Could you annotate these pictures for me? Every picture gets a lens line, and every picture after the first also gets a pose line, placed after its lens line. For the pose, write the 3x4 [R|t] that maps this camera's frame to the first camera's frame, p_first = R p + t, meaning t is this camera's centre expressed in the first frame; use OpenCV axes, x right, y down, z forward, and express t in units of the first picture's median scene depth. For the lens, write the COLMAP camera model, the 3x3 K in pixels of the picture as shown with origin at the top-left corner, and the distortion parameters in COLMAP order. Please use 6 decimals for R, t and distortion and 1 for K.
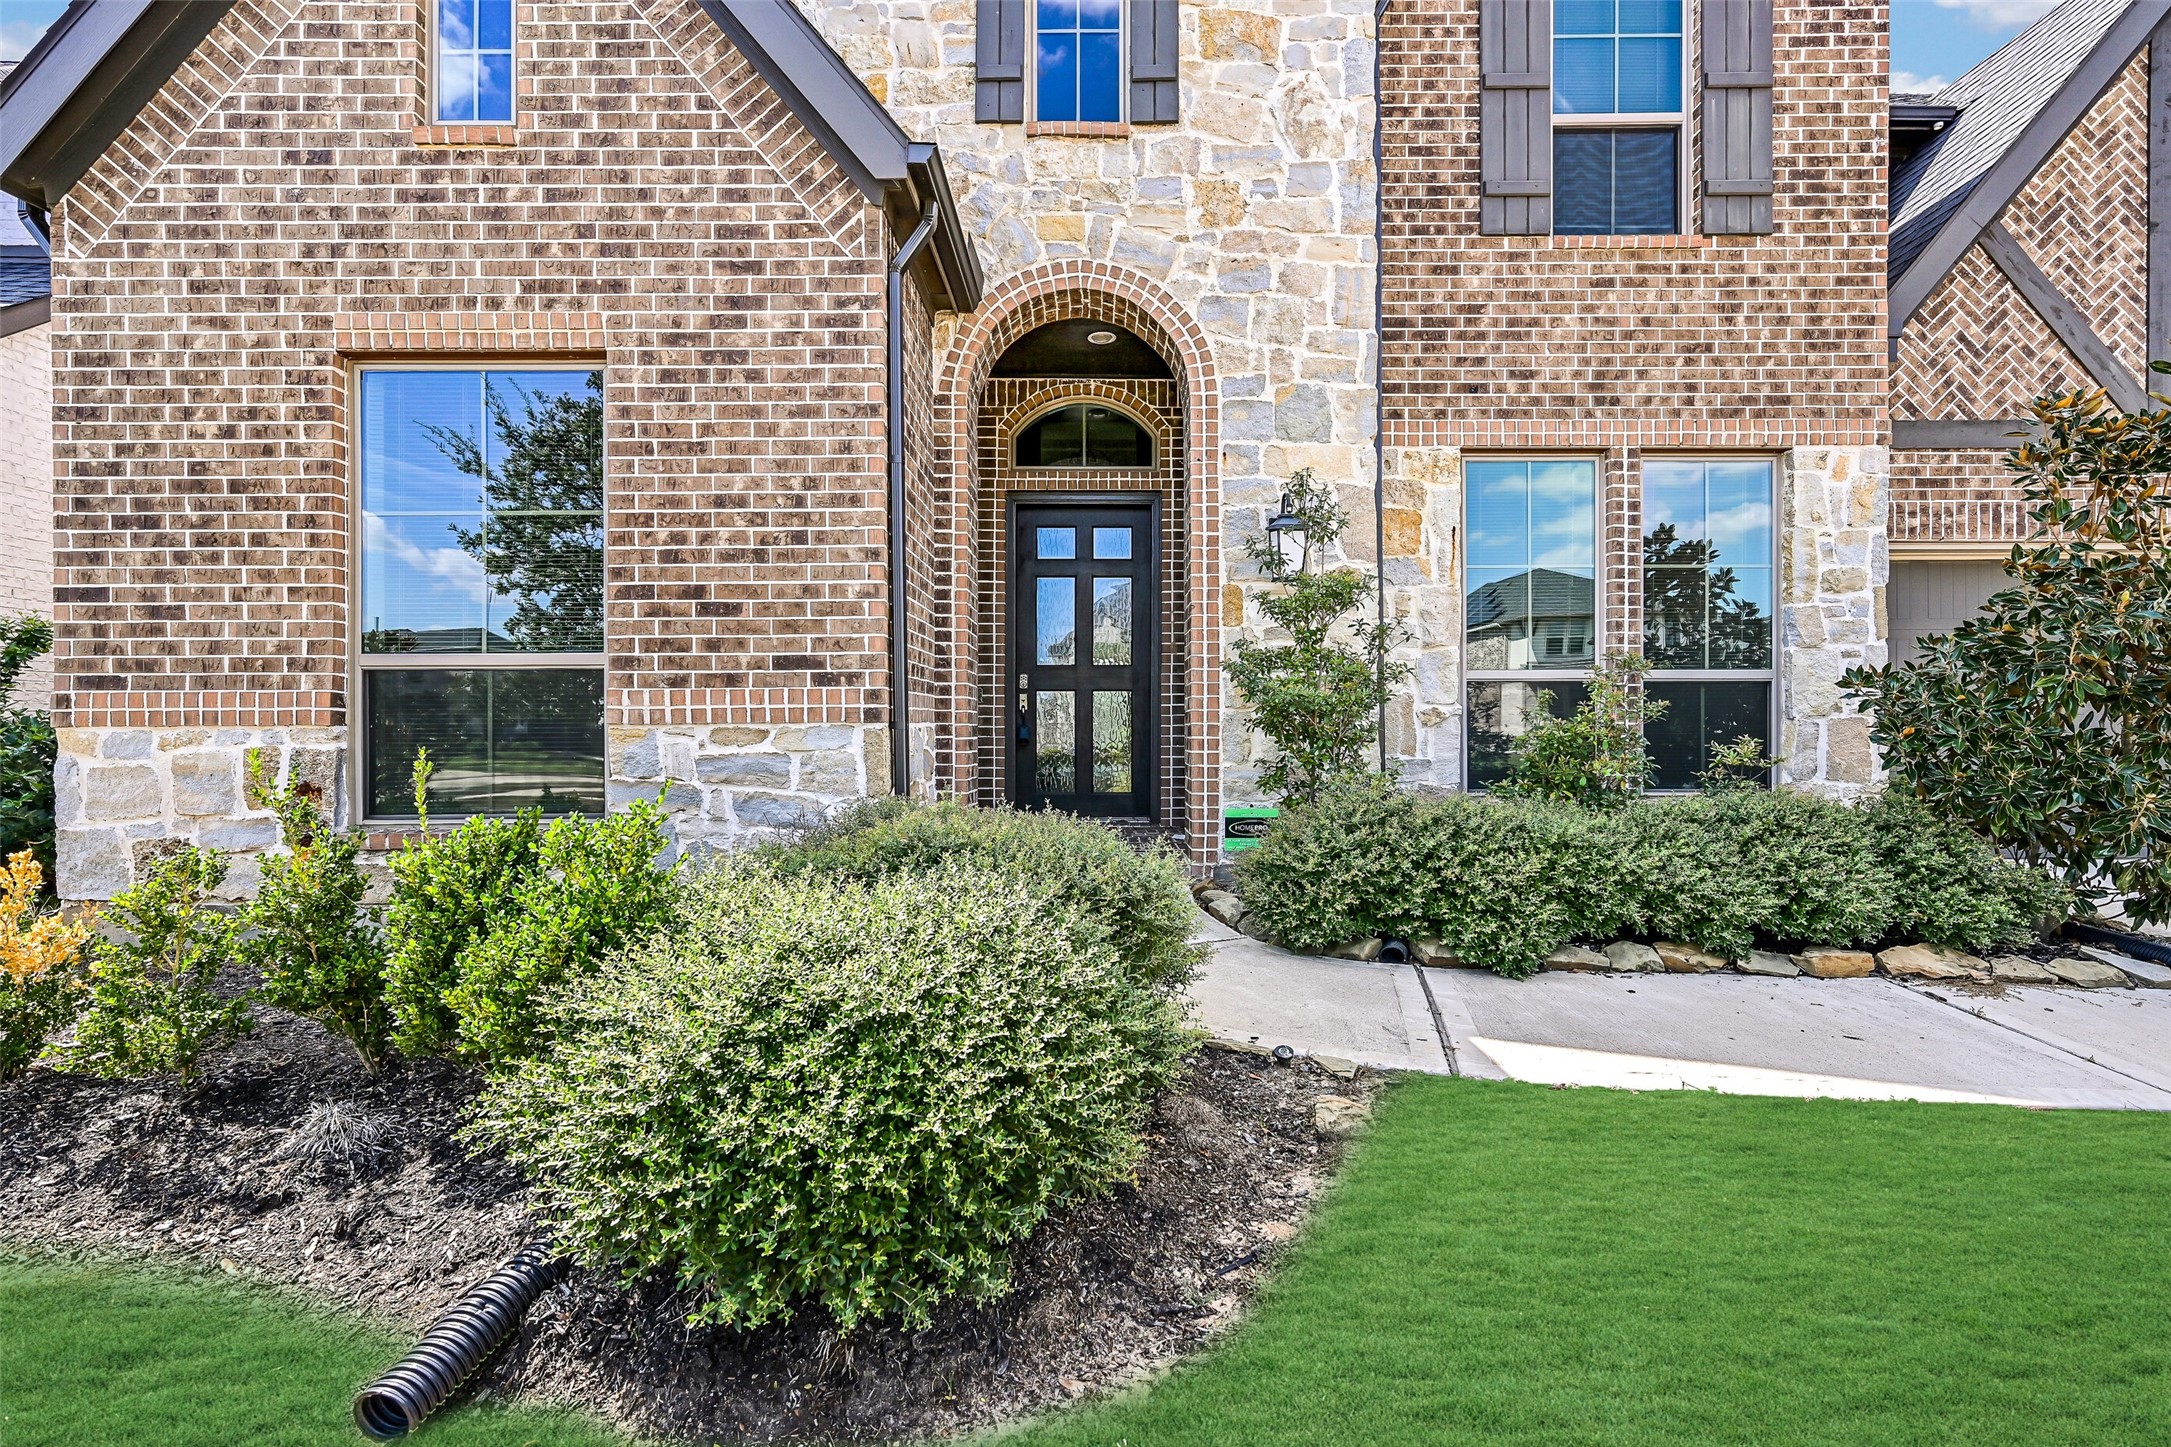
lens RADIAL K [[984.6, 0, 1093.7], [0, 984.6, 729.7], [0, 0, 1]] dist [0.004079, -0.001453]
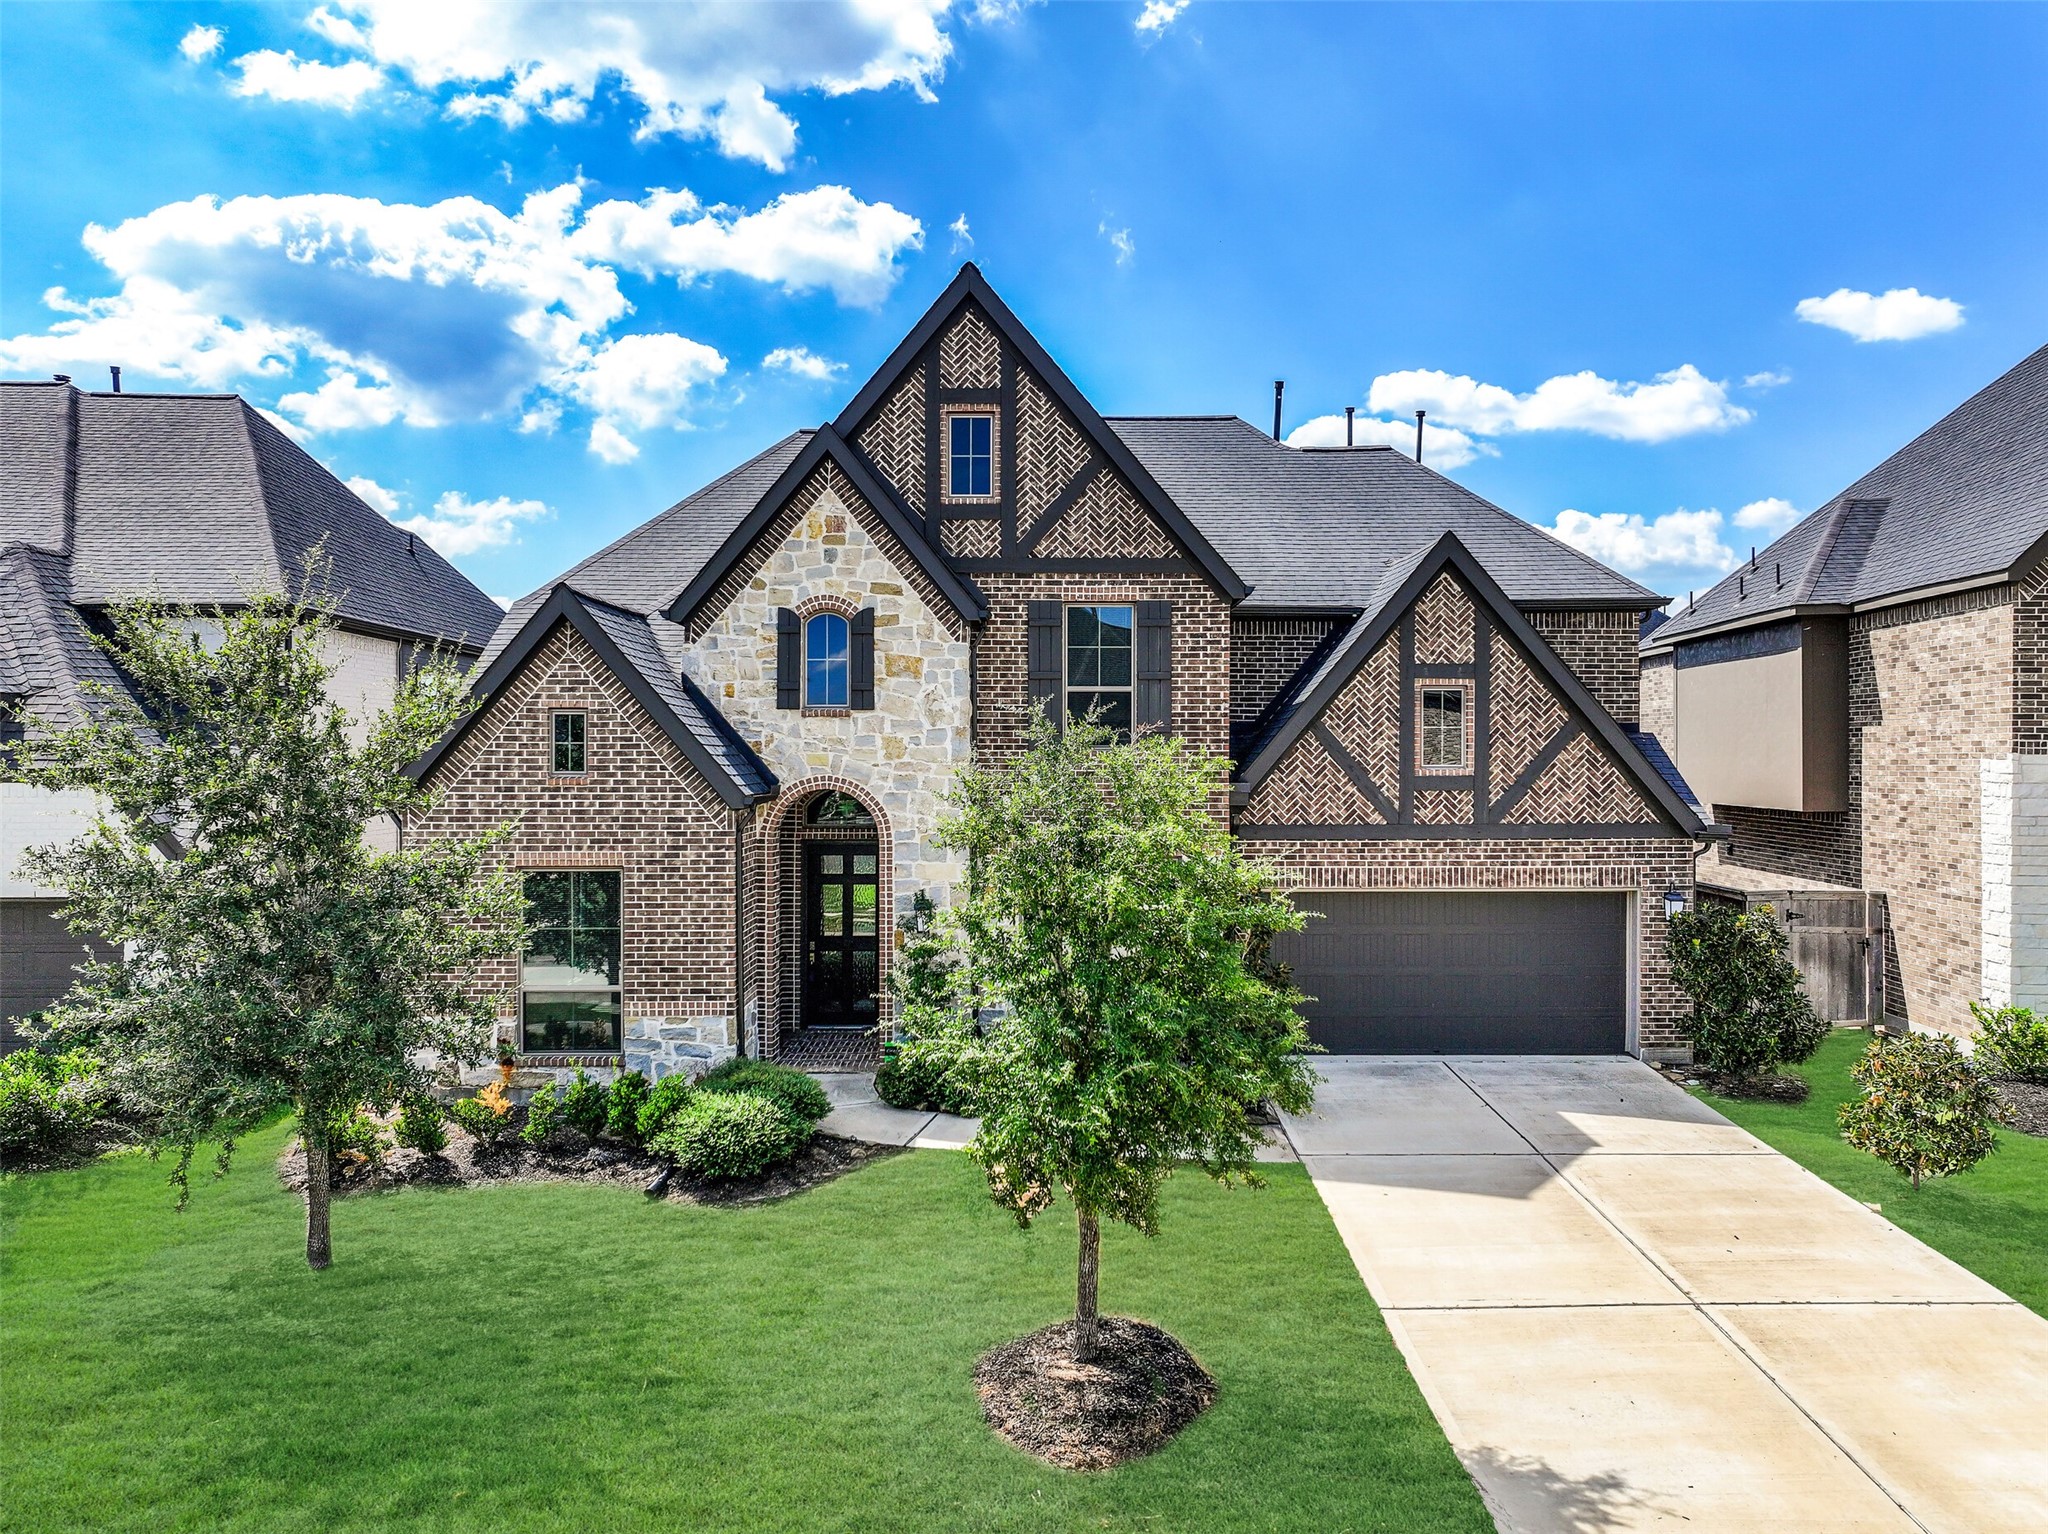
lens RADIAL K [[1442.2, 0, 1016.7], [0, 1442.2, 766.5], [0, 0, 1]] dist [0.000523, 0.000934]
pose [[0.999994, -0.000088, -0.003569, 0.515623], [0.000092, 0.999999, 0.001217, -0.642663], [0.003569, -0.001217, 0.999993, -2.653791]]
